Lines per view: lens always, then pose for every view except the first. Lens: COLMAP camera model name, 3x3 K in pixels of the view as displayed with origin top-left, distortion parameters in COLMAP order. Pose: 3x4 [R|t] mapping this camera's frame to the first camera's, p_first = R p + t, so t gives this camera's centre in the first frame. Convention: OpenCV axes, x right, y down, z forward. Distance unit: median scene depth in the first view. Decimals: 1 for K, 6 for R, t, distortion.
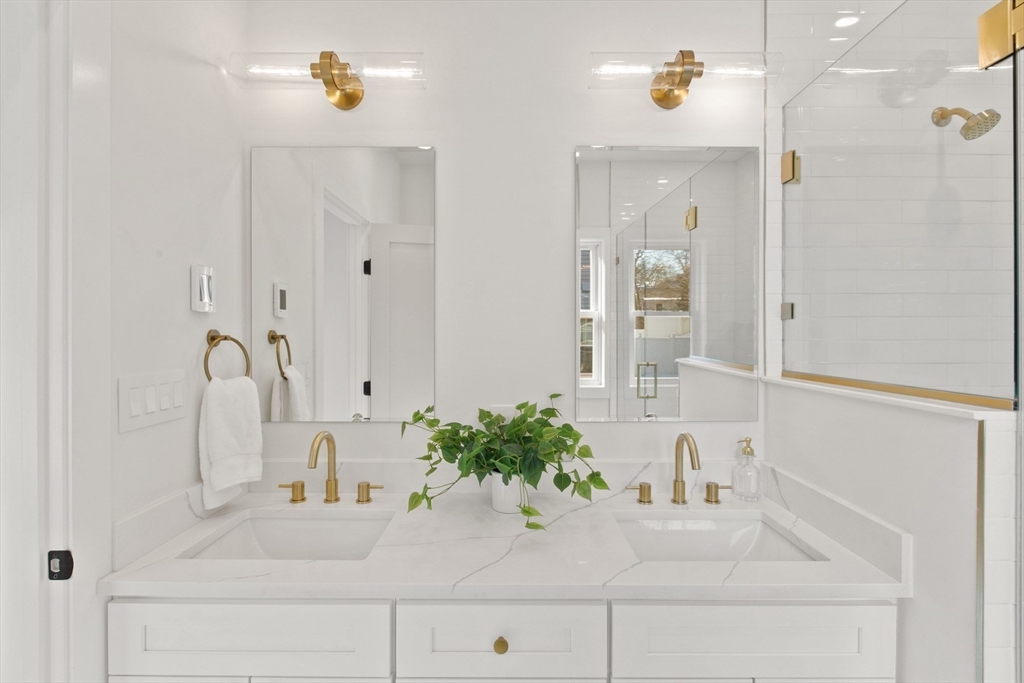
lens RADIAL K [[478.7, 0, 497.8], [0, 478.7, 328.7], [0, 0, 1]] dist [-0.008786, 0.001908]
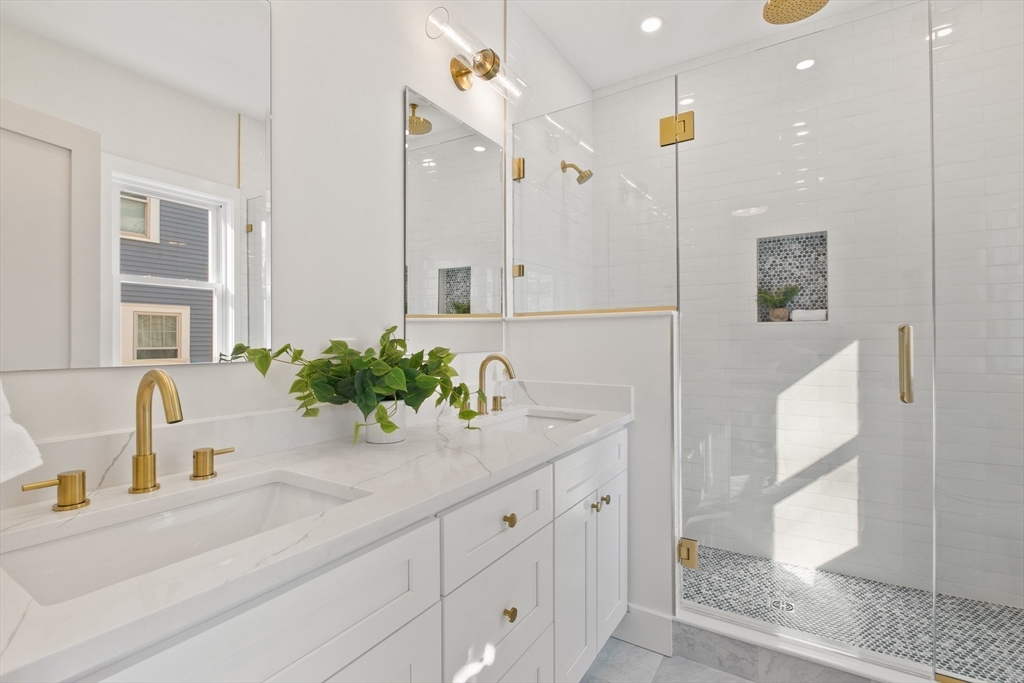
lens RADIAL K [[478.7, 0, 499.2], [0, 478.7, 342.9], [0, 0, 1]] dist [-0.008786, 0.001908]
pose [[0.531172, -0.000738, 0.847264, -0.623202], [0.000363, 1.000000, 0.000643, 0.175888], [-0.847264, -0.000035, 0.531172, 0.302068]]
